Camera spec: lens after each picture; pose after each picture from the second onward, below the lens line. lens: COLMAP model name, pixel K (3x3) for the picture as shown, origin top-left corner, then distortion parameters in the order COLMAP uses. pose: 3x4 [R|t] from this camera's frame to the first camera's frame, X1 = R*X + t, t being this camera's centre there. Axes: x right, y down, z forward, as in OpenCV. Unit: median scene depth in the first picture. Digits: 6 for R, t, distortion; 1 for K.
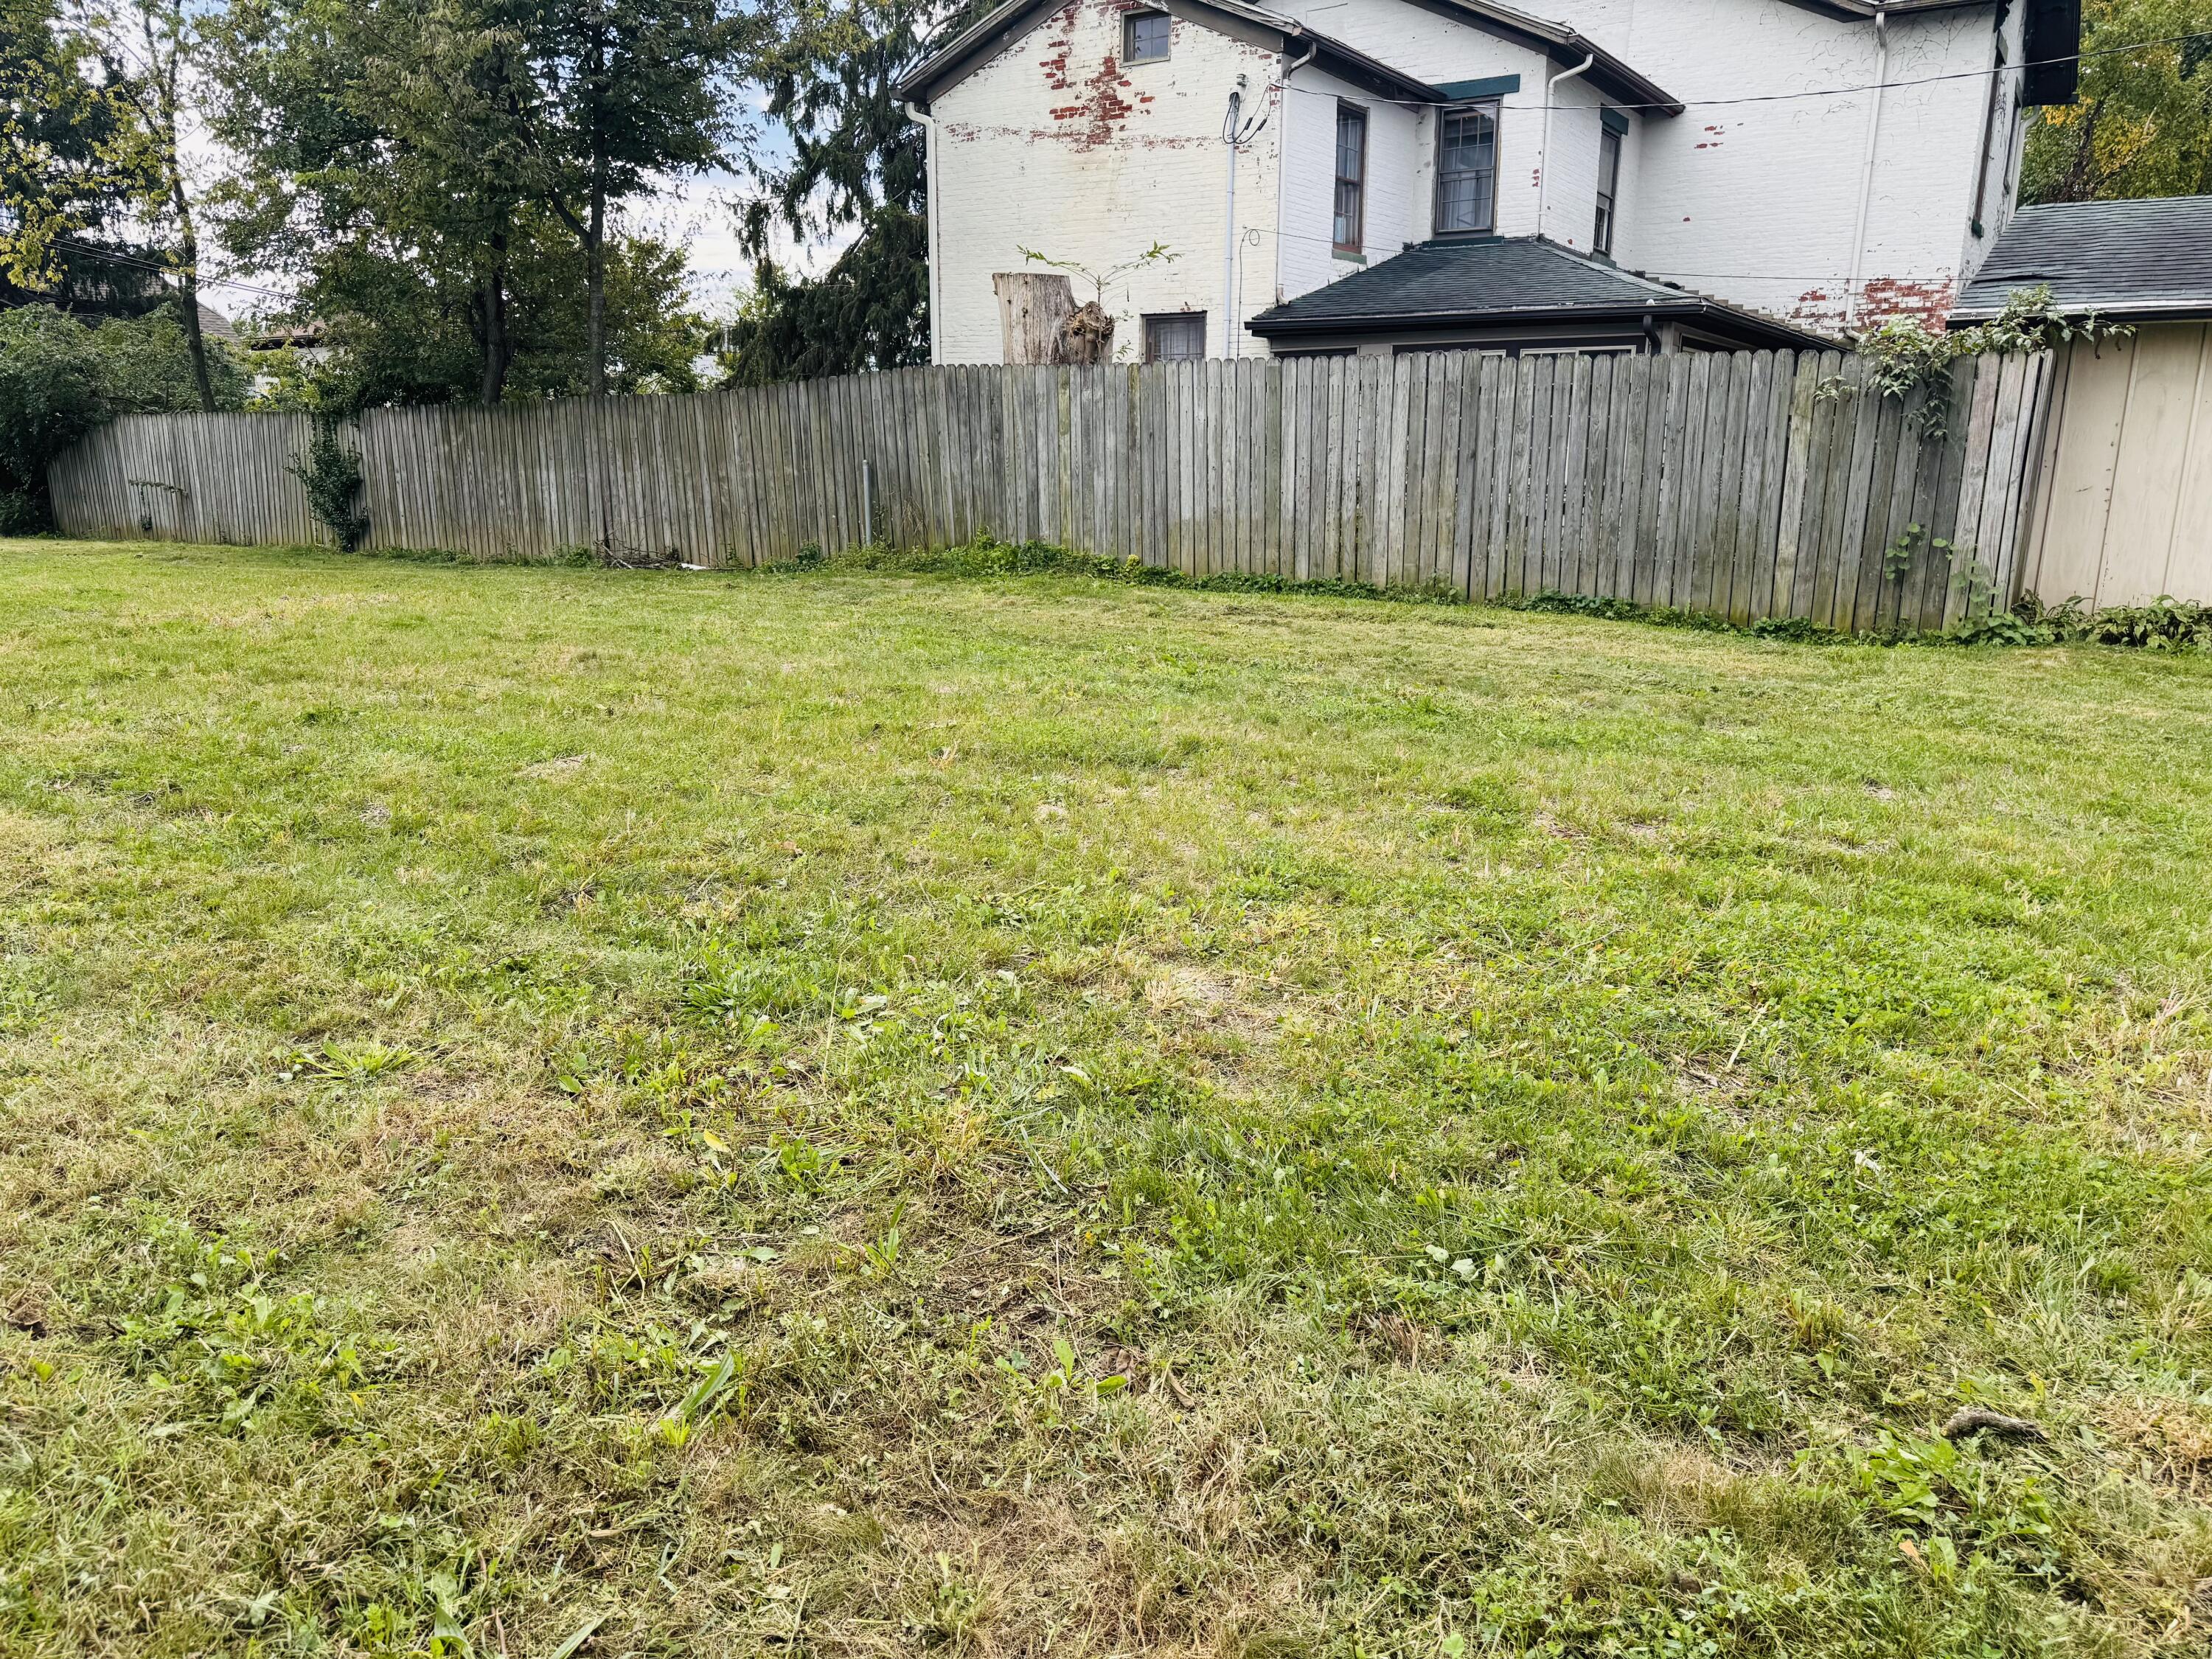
lens RADIAL K [[1605.9, 0, 1200.7], [0, 1605.9, 849.3], [0, 0, 1]] dist [0.054314, -0.068021]
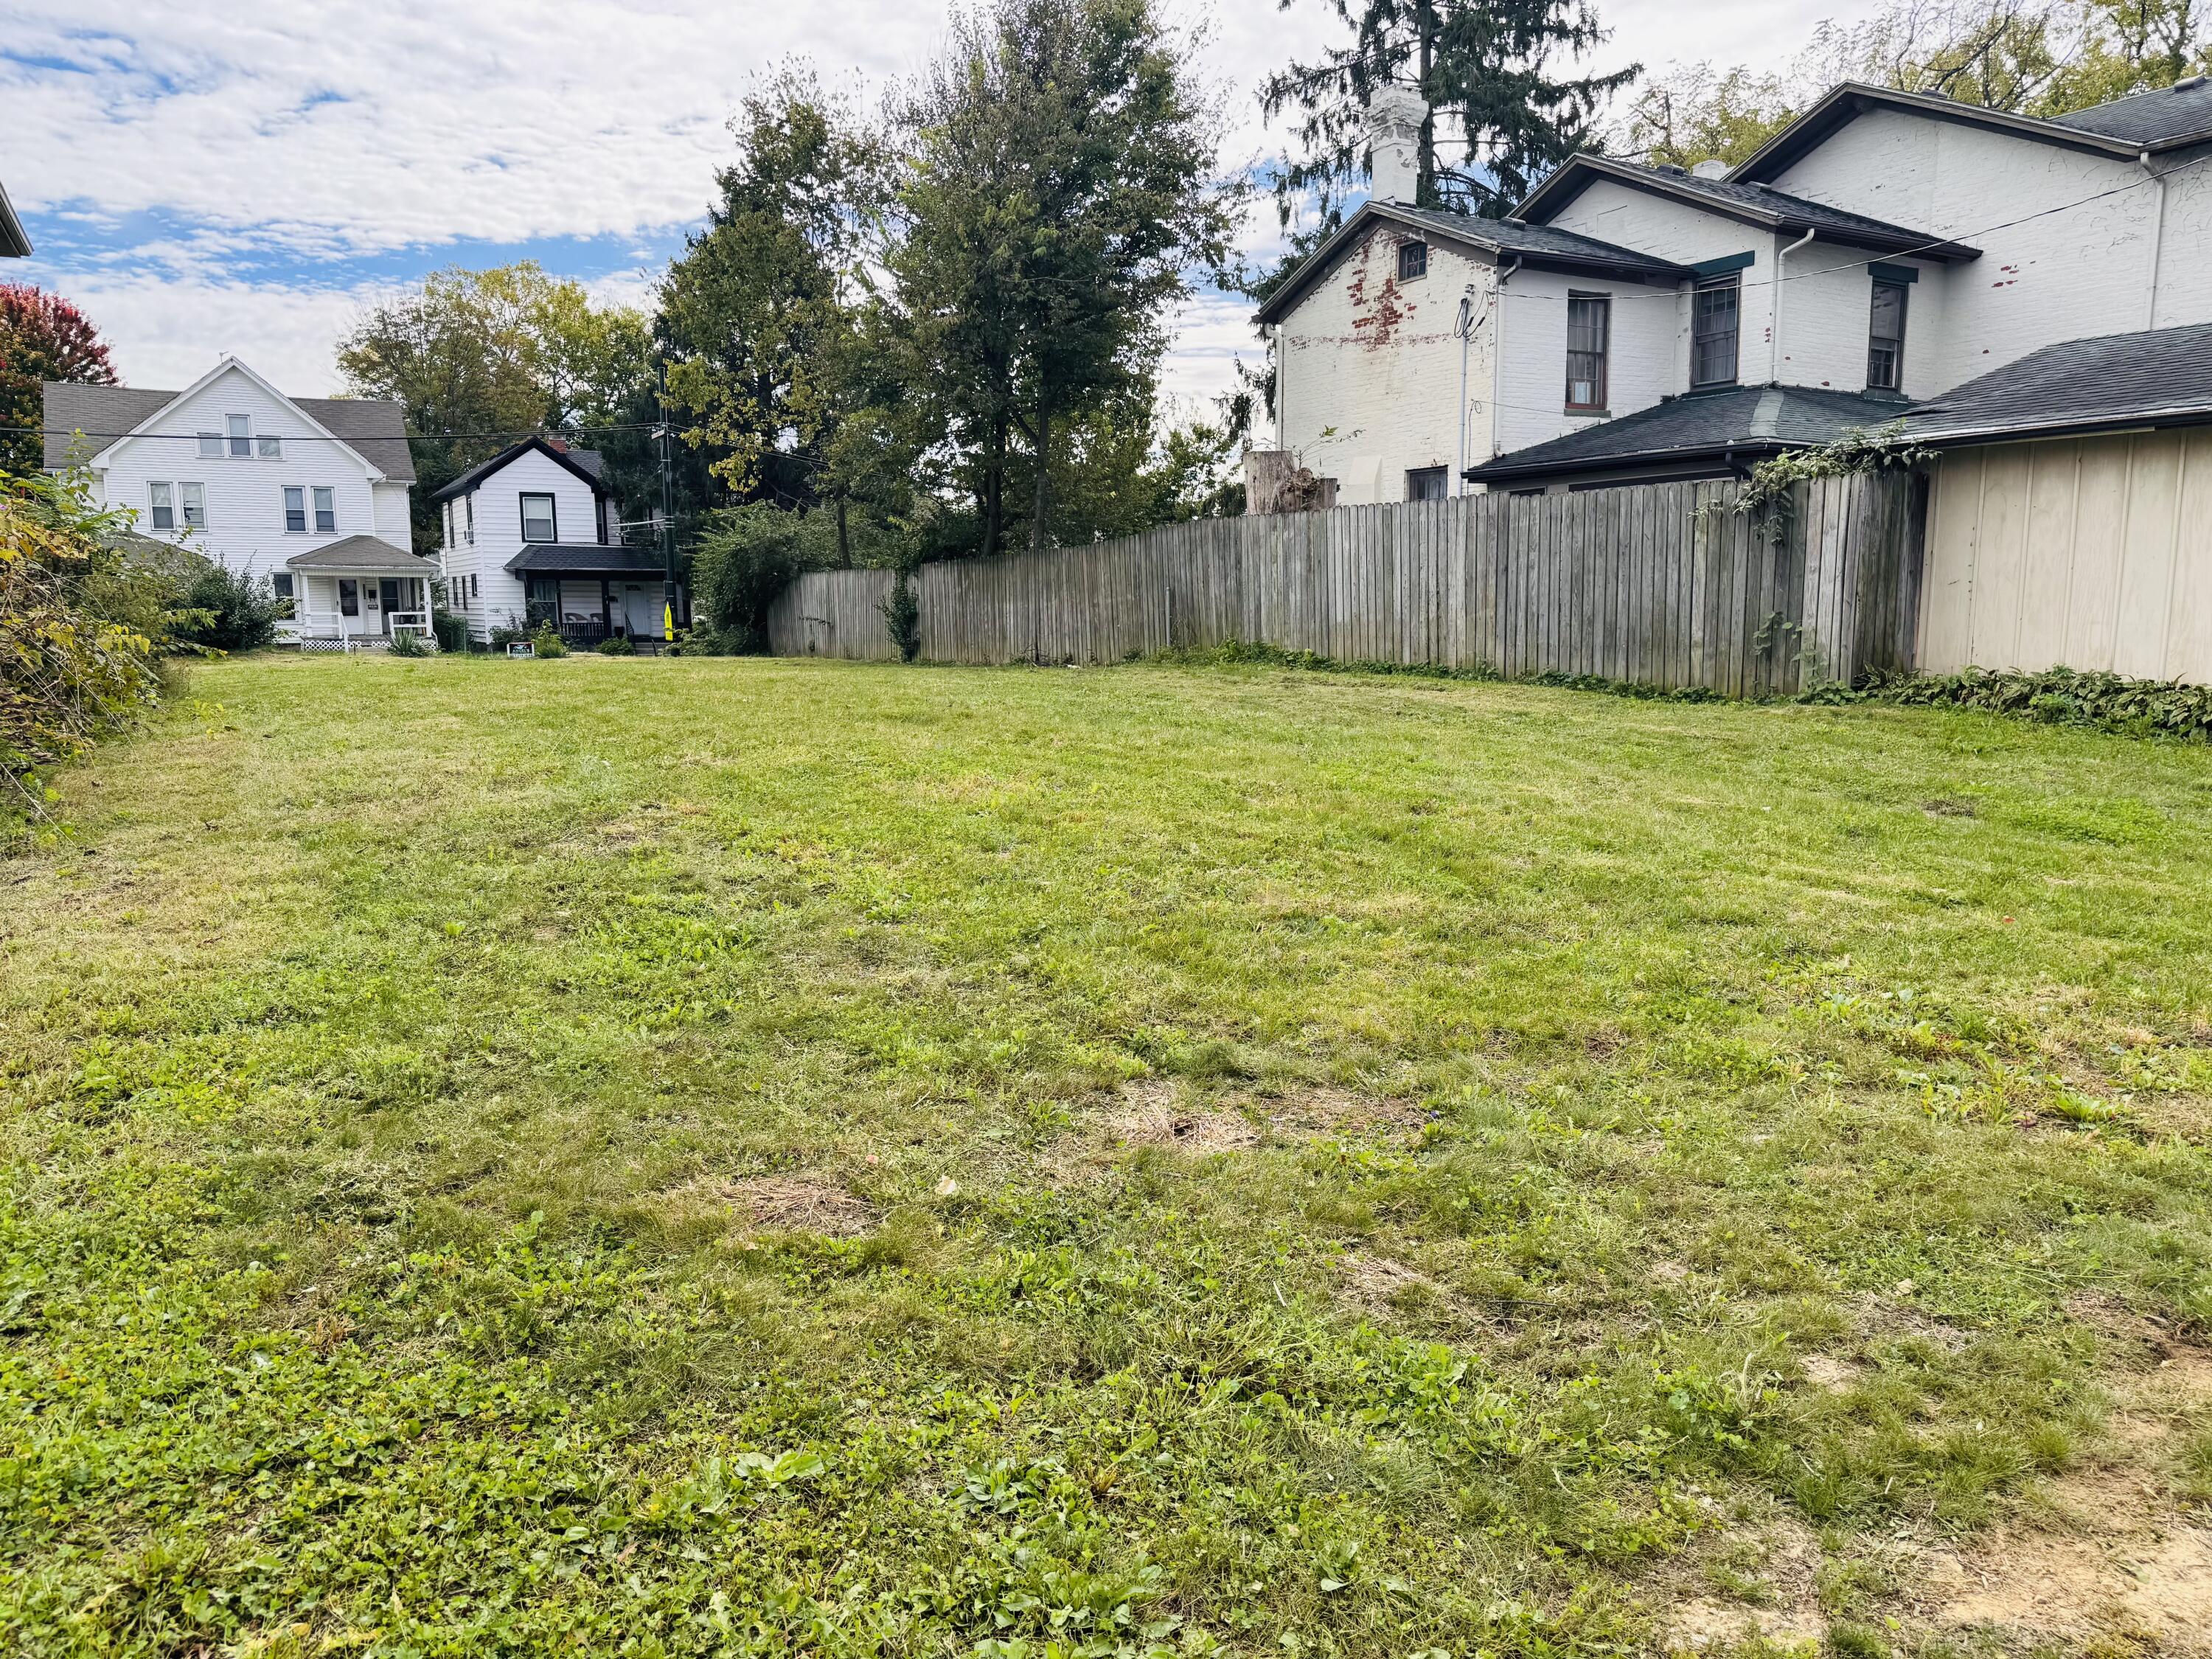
lens RADIAL K [[1605.9, 0, 1161.1], [0, 1605.9, 846.2], [0, 0, 1]] dist [0.054314, -0.068021]
pose [[0.904440, 0.045571, -0.424161, 0.352974], [-0.082230, 0.994255, -0.068518, 0.068825], [0.418602, 0.096850, 0.902991, -0.207258]]
